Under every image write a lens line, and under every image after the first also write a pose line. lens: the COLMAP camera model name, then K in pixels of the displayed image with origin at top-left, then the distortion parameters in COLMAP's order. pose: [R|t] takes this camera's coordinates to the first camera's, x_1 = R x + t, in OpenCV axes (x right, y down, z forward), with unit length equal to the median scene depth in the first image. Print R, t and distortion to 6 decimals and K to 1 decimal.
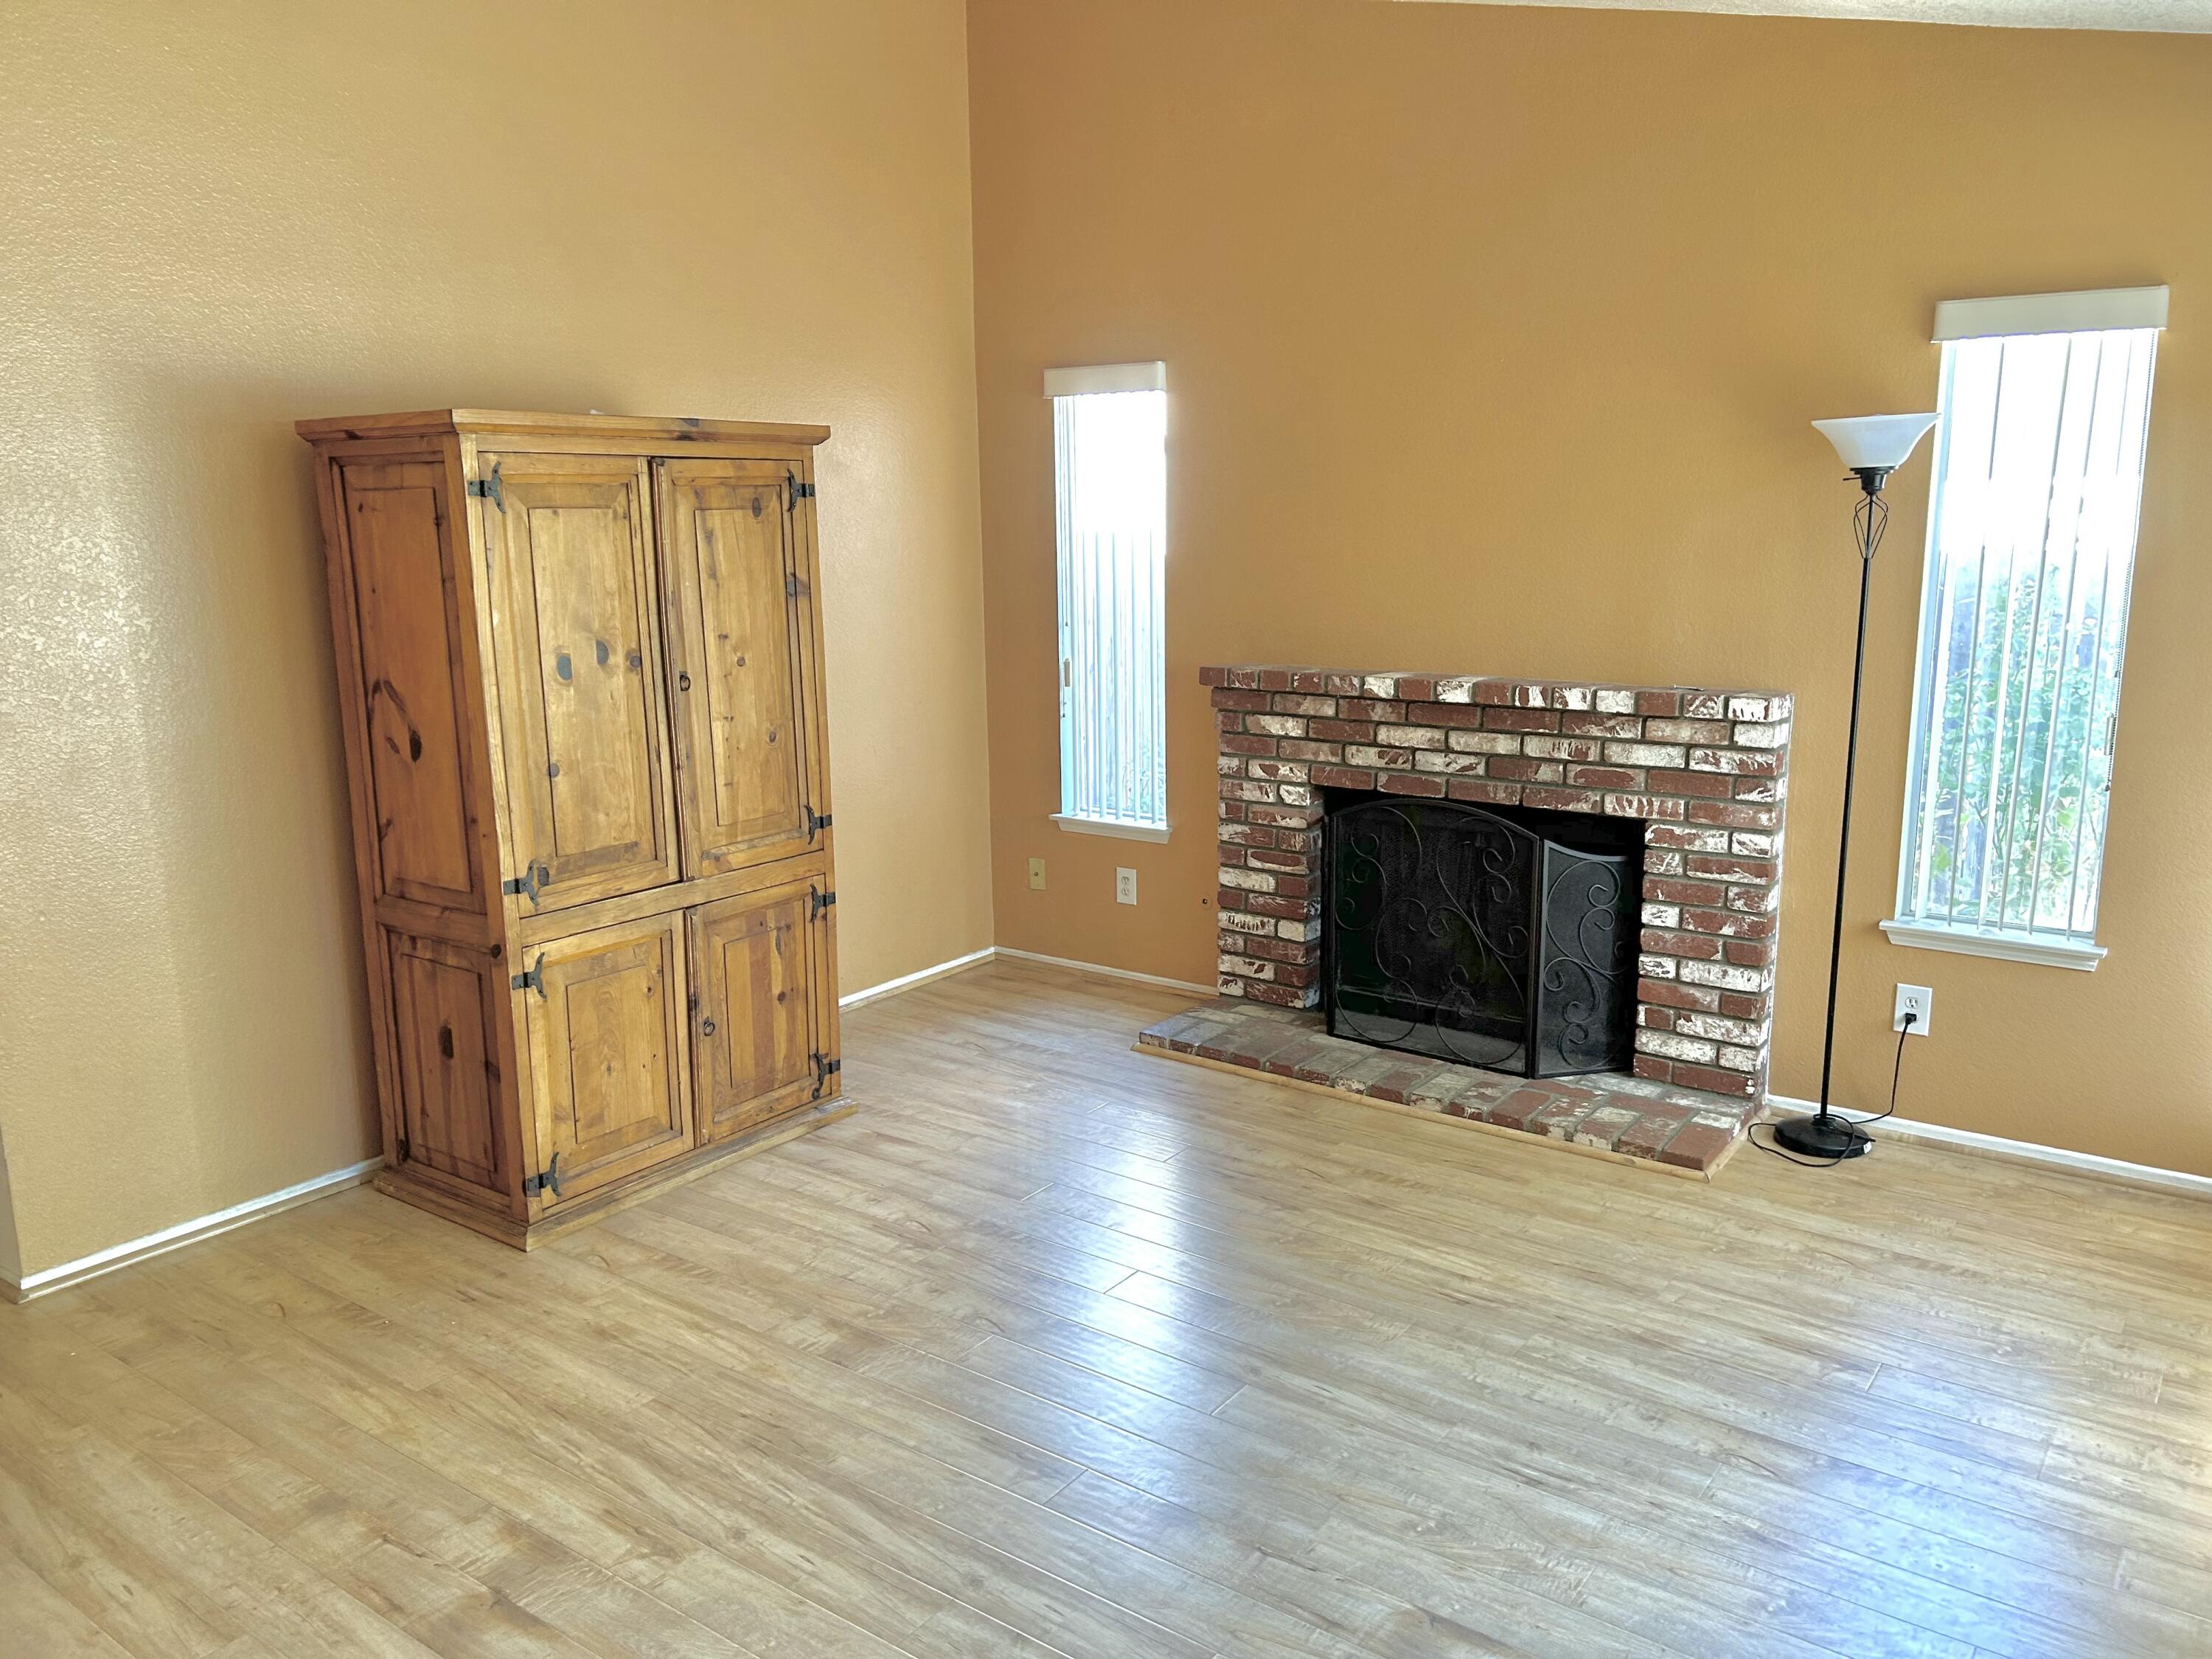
lens RADIAL K [[1644.6, 0, 1087.2], [0, 1644.6, 828.0], [0, 0, 1]] dist [0.060164, -0.073116]
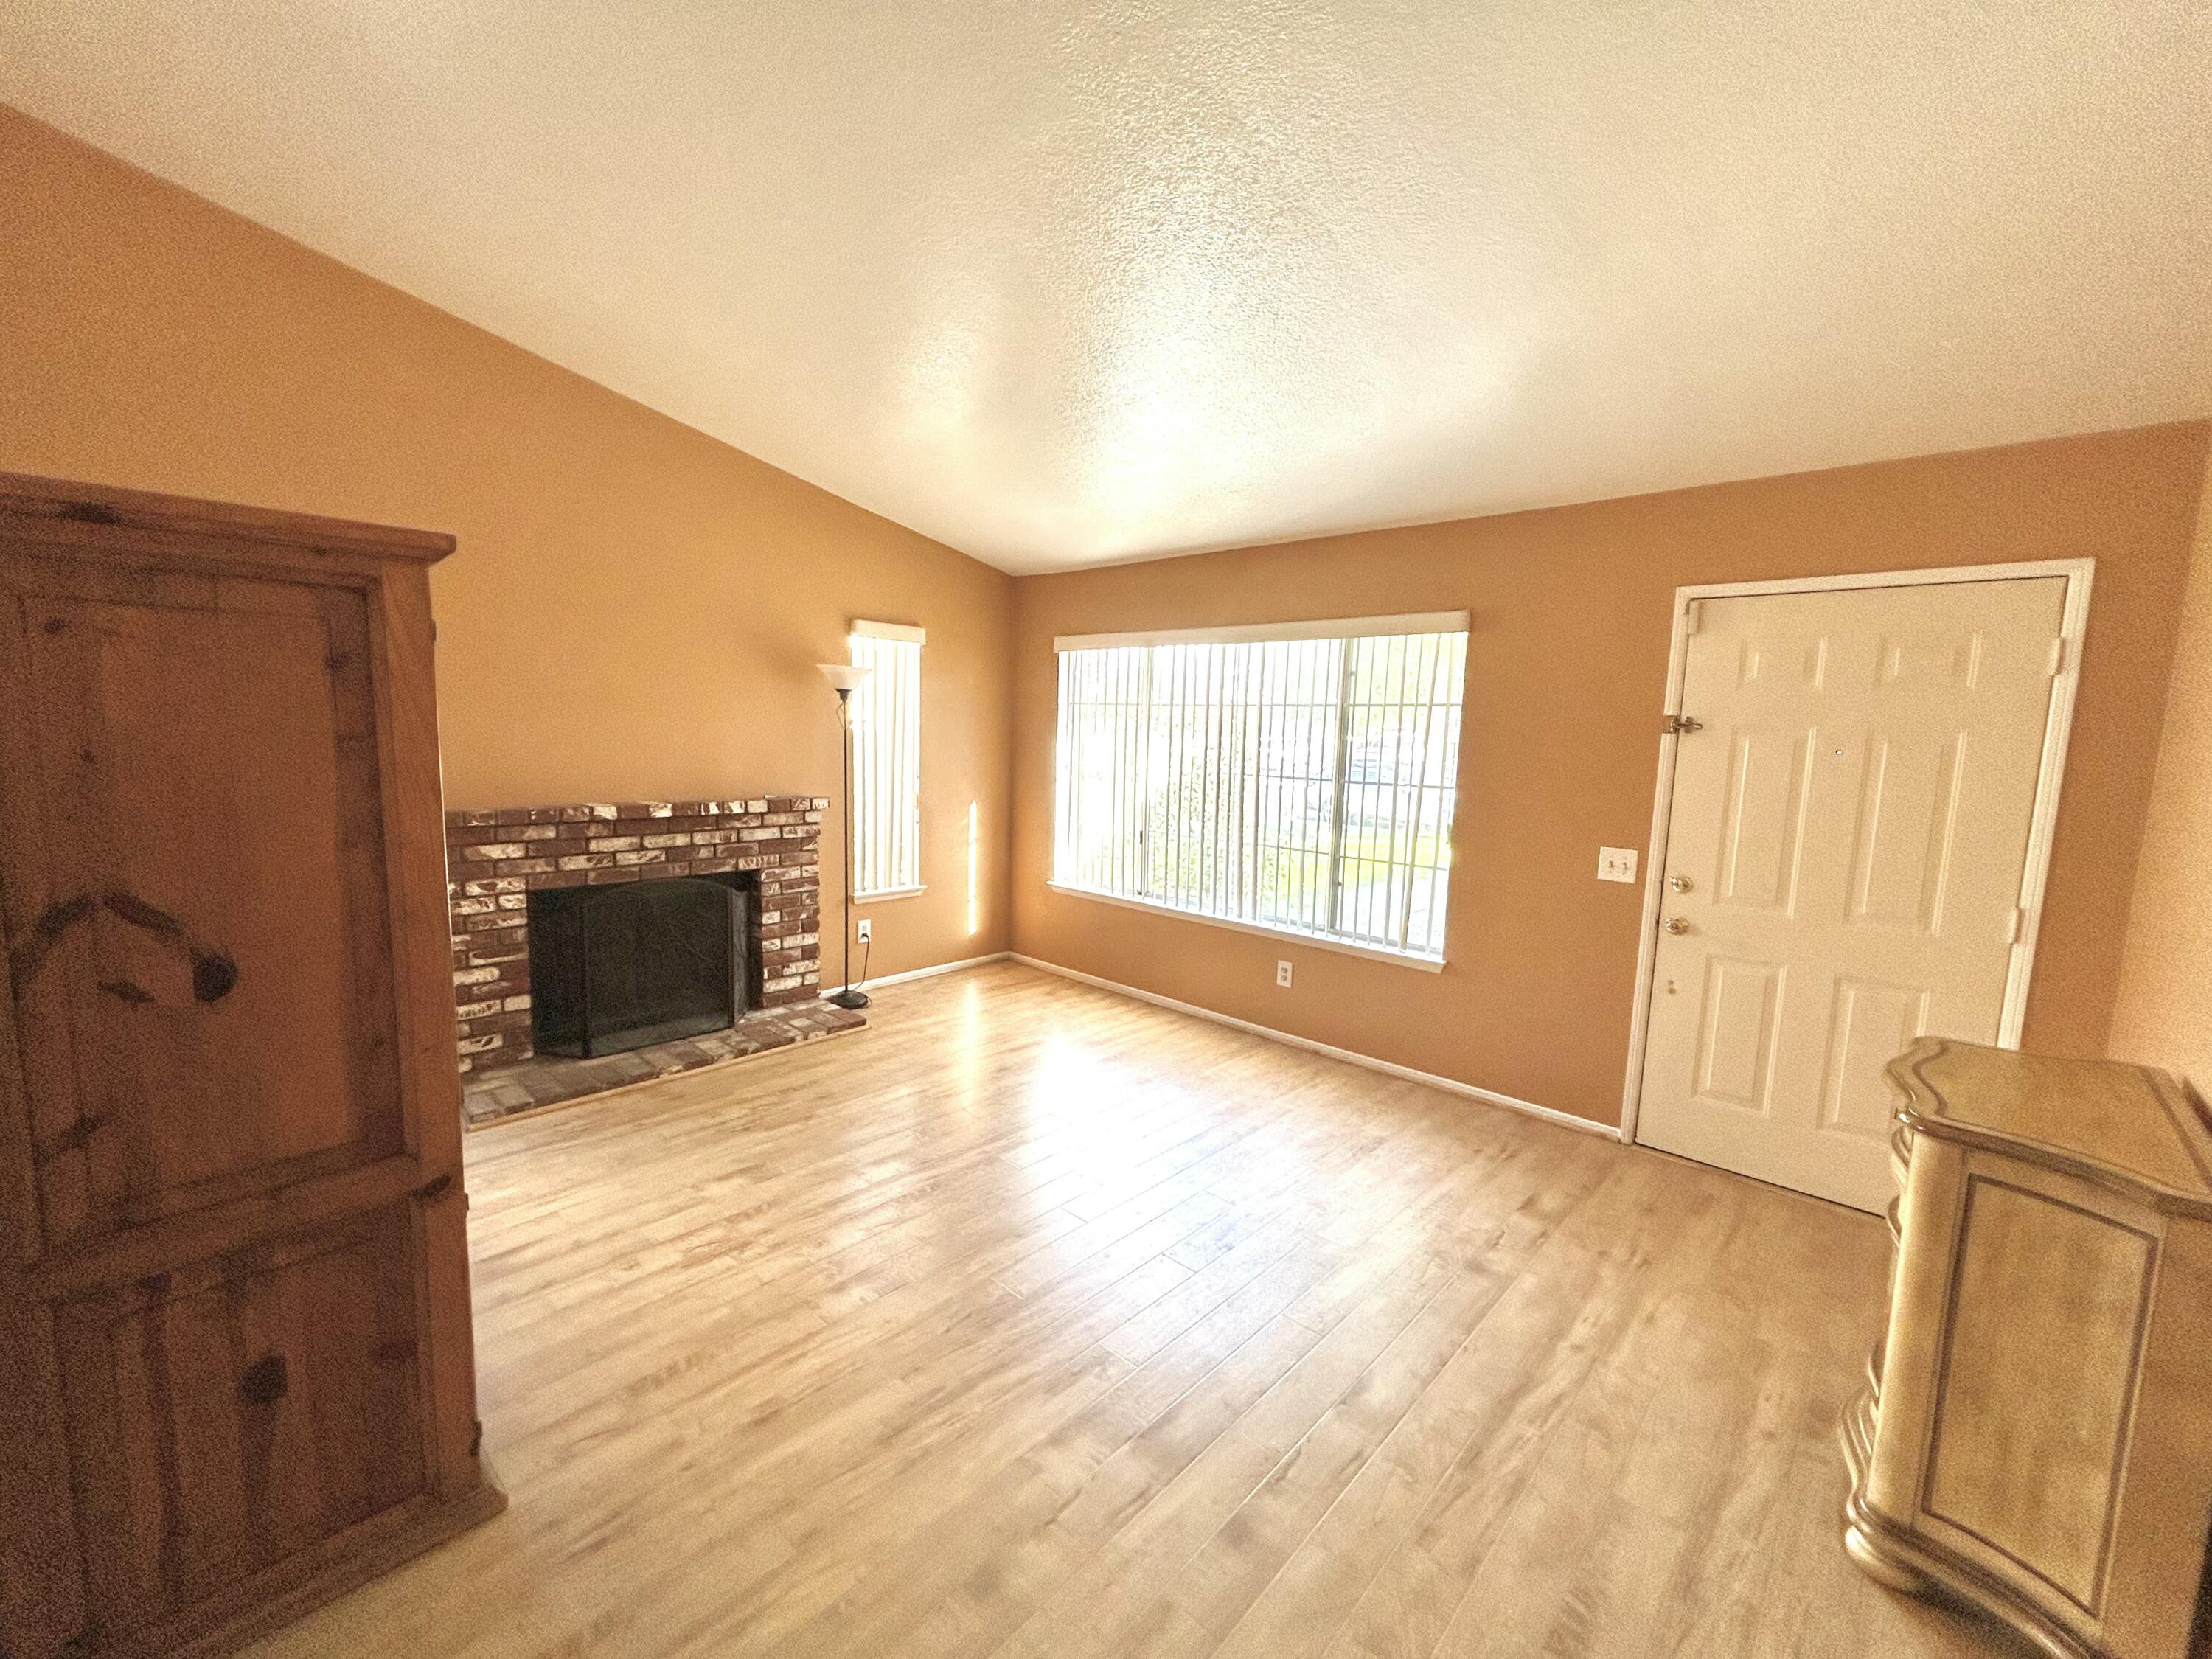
lens RADIAL K [[892.0, 0, 1097.3], [0, 892.0, 835.4], [0, 0, 1]] dist [-0.000308, 0.000593]
pose [[0.119126, -0.106785, 0.987120, -0.602841], [0.160802, 0.983149, 0.086949, -0.067858], [-0.979771, 0.148373, 0.134289, 0.485133]]
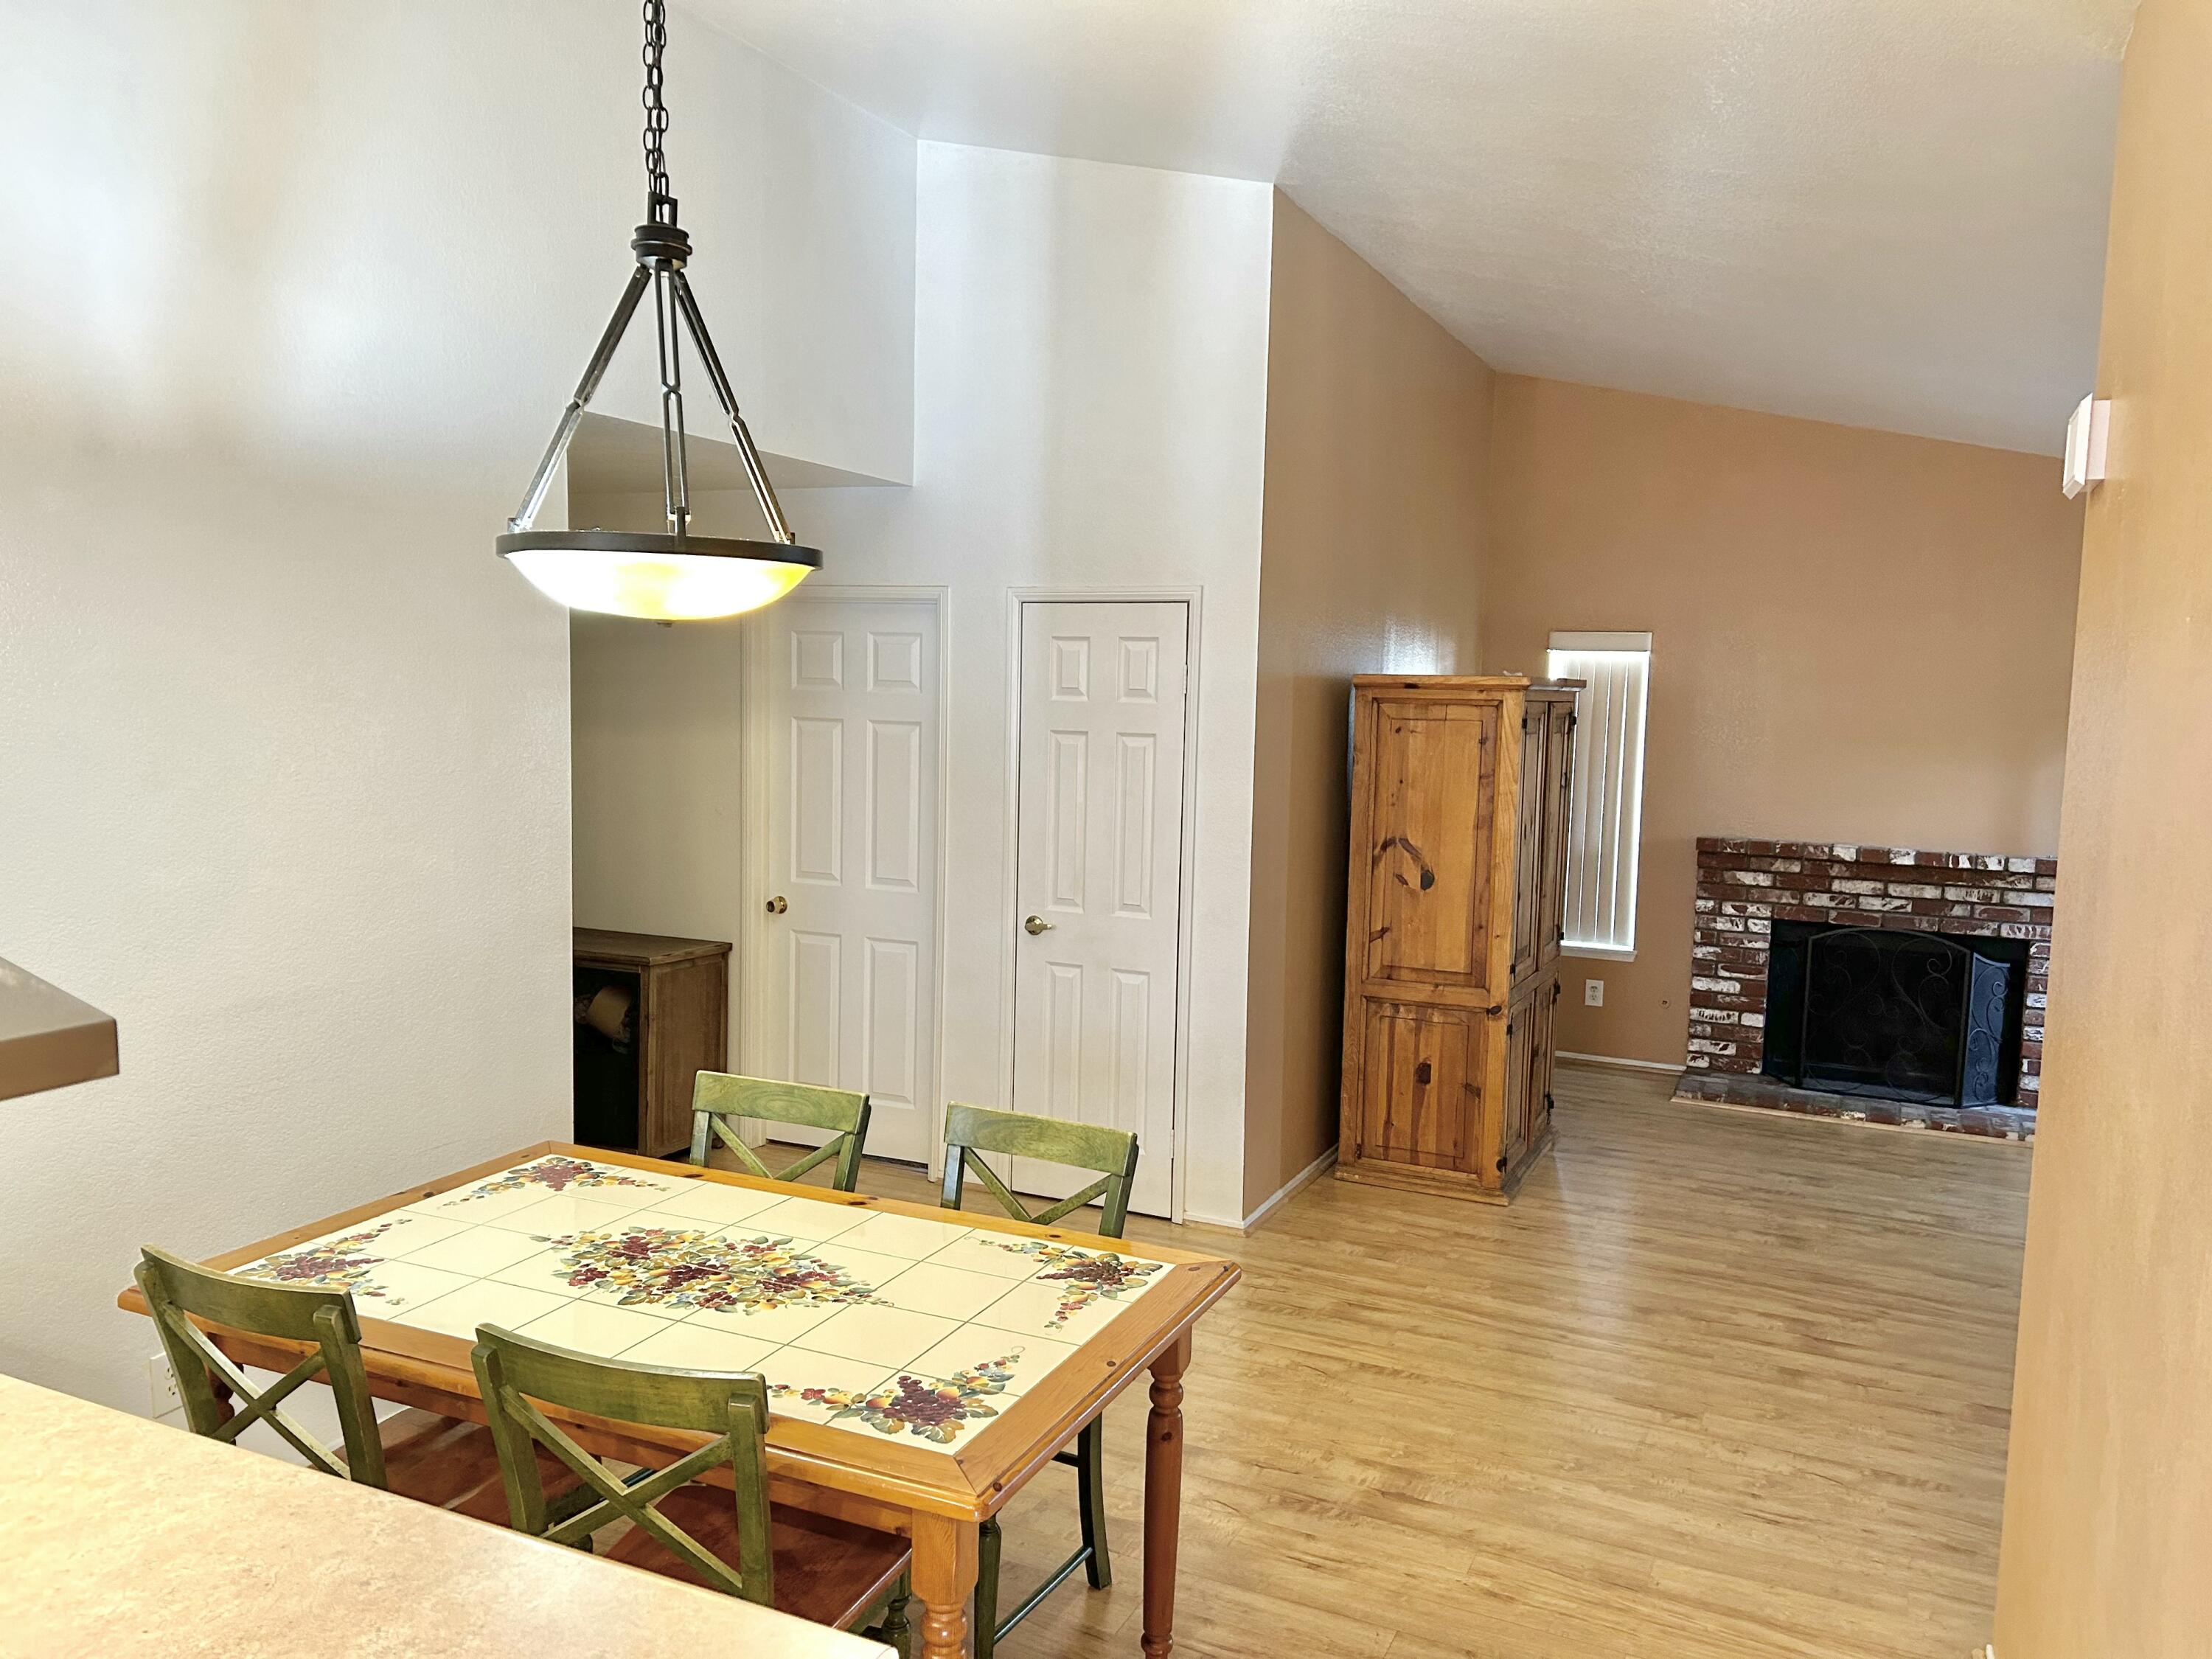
lens RADIAL K [[1644.6, 0, 1108.9], [0, 1644.6, 838.6], [0, 0, 1]] dist [0.060164, -0.073116]
pose [[0.979936, 0.018561, 0.198447, -0.843838], [0.001102, 0.995135, -0.098515, 0.054177], [-0.199310, 0.096757, 0.975148, -0.387836]]
